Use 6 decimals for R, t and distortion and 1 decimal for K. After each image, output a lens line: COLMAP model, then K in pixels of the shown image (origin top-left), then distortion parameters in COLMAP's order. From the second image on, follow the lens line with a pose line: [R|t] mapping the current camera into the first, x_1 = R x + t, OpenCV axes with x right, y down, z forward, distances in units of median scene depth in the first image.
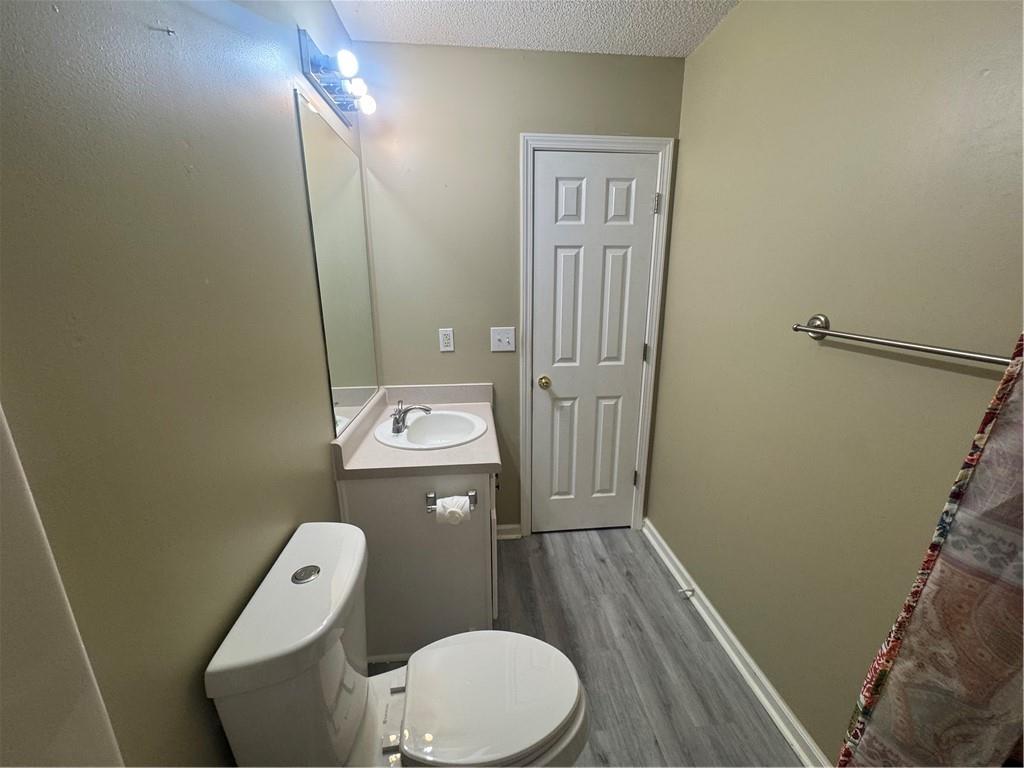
lens RADIAL K [[409.9, 0, 511.8], [0, 409.9, 385.6], [0, 0, 1]] dist [-0.000791, 0.000662]
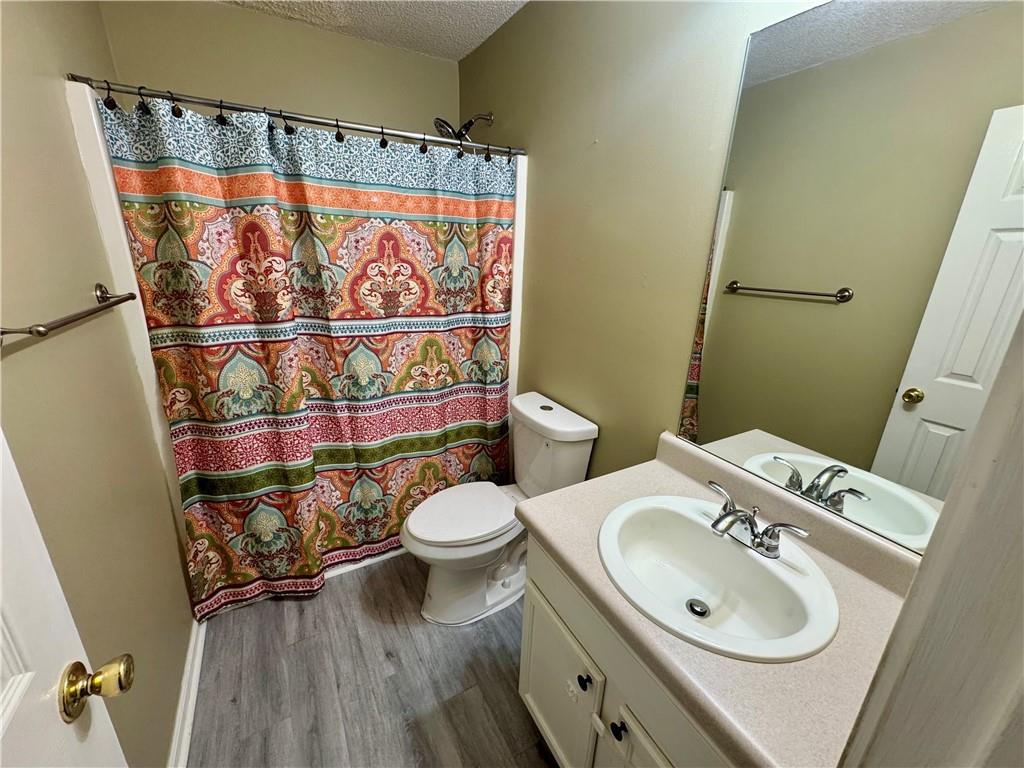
lens RADIAL K [[409.9, 0, 512.2], [0, 409.9, 384.0], [0, 0, 1]] dist [-0.000791, 0.000662]
pose [[-0.910150, 0.100554, -0.401890, 0.267002], [-0.136363, 0.843322, 0.519821, -0.399093], [0.391193, 0.527918, -0.753838, 1.451566]]
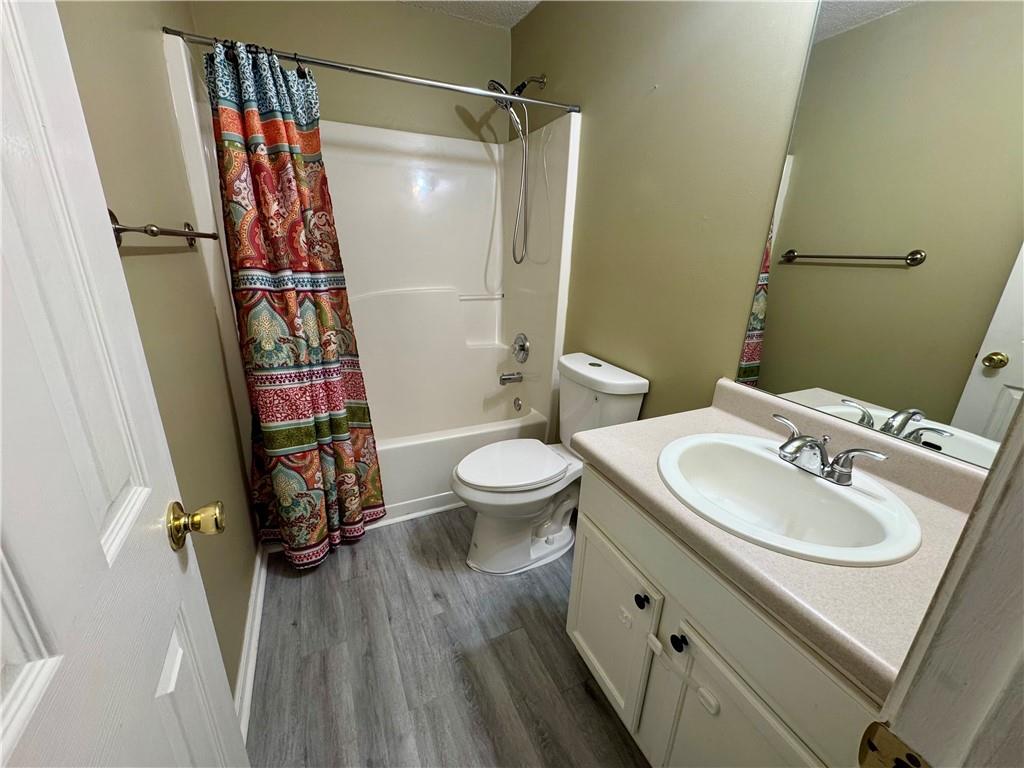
lens RADIAL K [[409.9, 0, 512.4], [0, 409.9, 383.6], [0, 0, 1]] dist [-0.000791, 0.000662]
pose [[-0.940861, 0.080527, -0.329083, 0.327089], [-0.114139, 0.839216, 0.531685, -0.290613], [0.318986, 0.537803, -0.780394, 1.511356]]
